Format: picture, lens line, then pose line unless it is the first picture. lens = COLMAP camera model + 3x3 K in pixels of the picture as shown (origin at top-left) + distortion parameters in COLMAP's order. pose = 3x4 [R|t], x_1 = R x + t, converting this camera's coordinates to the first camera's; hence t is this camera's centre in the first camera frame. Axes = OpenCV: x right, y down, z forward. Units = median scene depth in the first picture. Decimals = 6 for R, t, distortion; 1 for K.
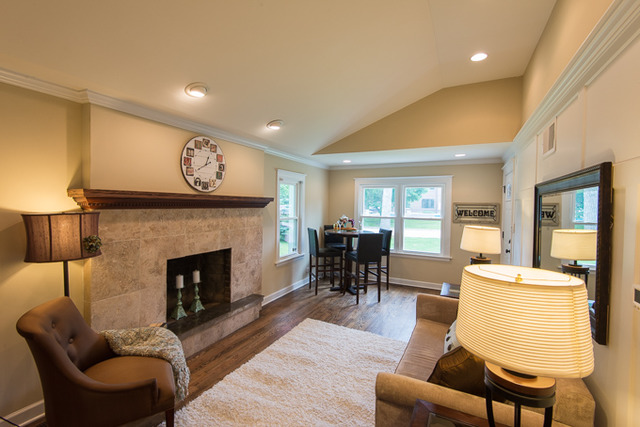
lens RADIAL K [[288.5, 0, 318.8], [0, 288.5, 211.0], [0, 0, 1]] dist [0.034766, -0.000375]
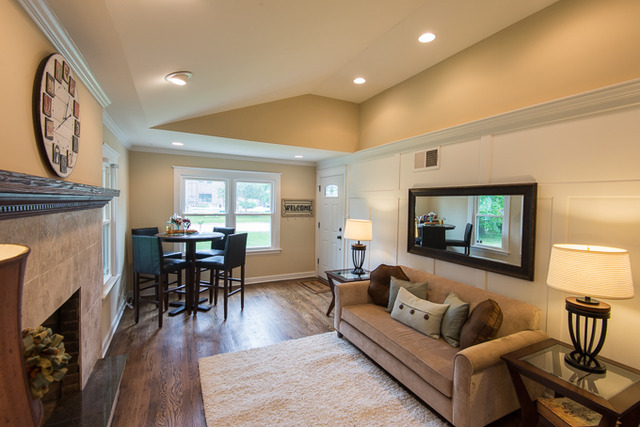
lens RADIAL K [[289.0, 0, 320.0], [0, 289.0, 213.5], [0, 0, 1]] dist [0.034346, -0.000121]
pose [[0.600601, -0.037453, 0.798671, -0.473379], [0.009230, 0.999161, 0.039914, -0.022353], [-0.799495, -0.016601, 0.600443, 0.354575]]
